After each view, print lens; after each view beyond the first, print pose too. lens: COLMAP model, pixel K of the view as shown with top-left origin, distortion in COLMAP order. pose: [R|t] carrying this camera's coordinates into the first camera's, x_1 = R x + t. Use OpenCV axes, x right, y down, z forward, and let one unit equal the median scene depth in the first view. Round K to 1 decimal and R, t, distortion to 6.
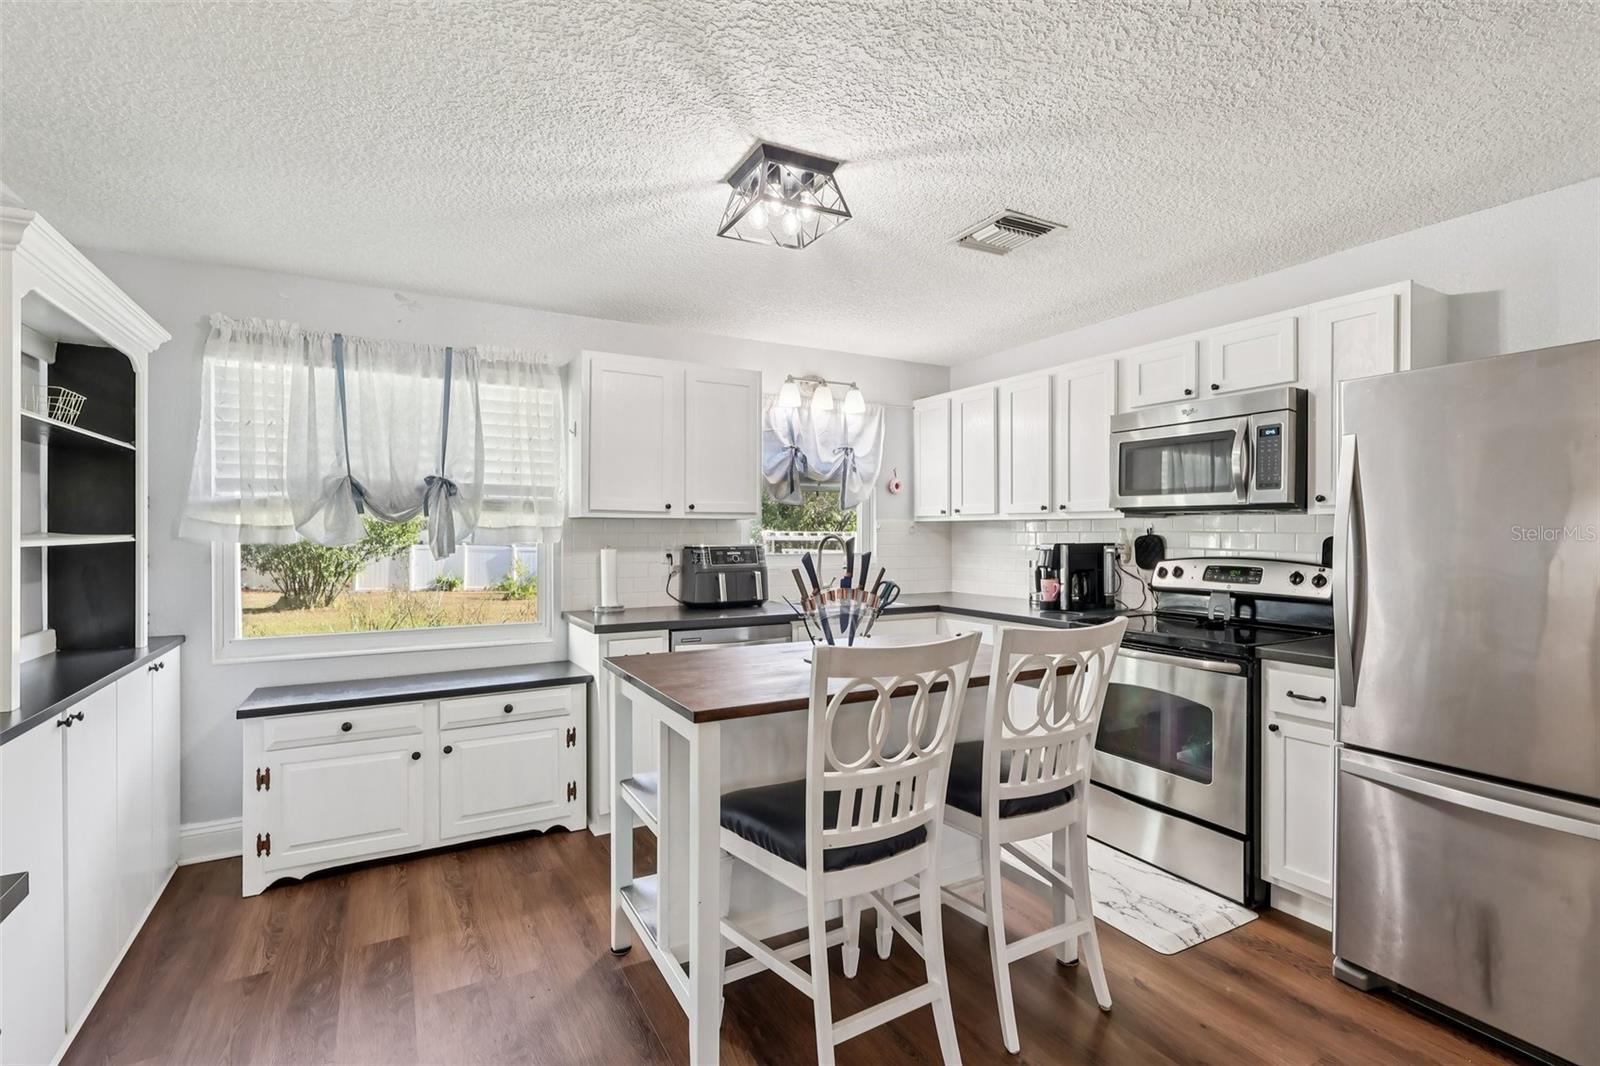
lens RADIAL K [[743.5, 0, 807.9], [0, 743.5, 527.4], [0, 0, 1]] dist [-0.000791, 0.000121]
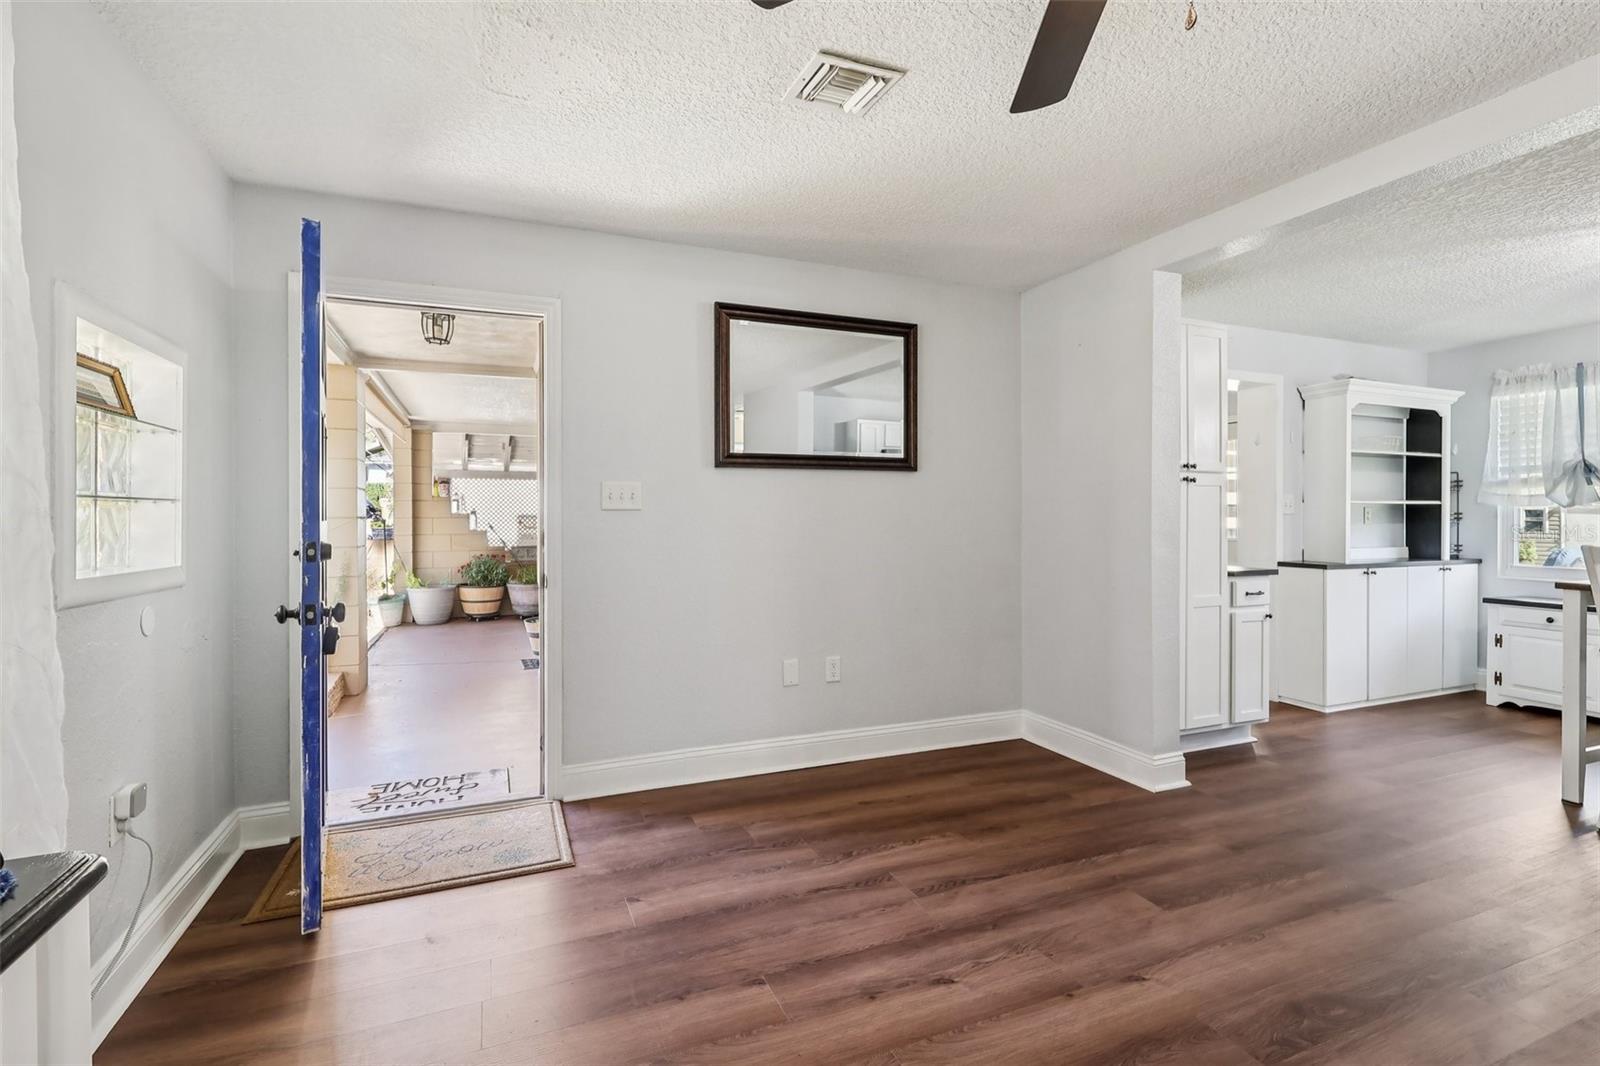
lens RADIAL K [[743.5, 0, 807.9], [0, 743.5, 527.4], [0, 0, 1]] dist [-0.000791, 0.000121]
pose [[-0.126499, 0.013612, -0.991873, 0.936574], [0.000066, 0.999906, 0.013713, 0.040499], [0.991967, 0.001670, -0.126488, -0.298714]]
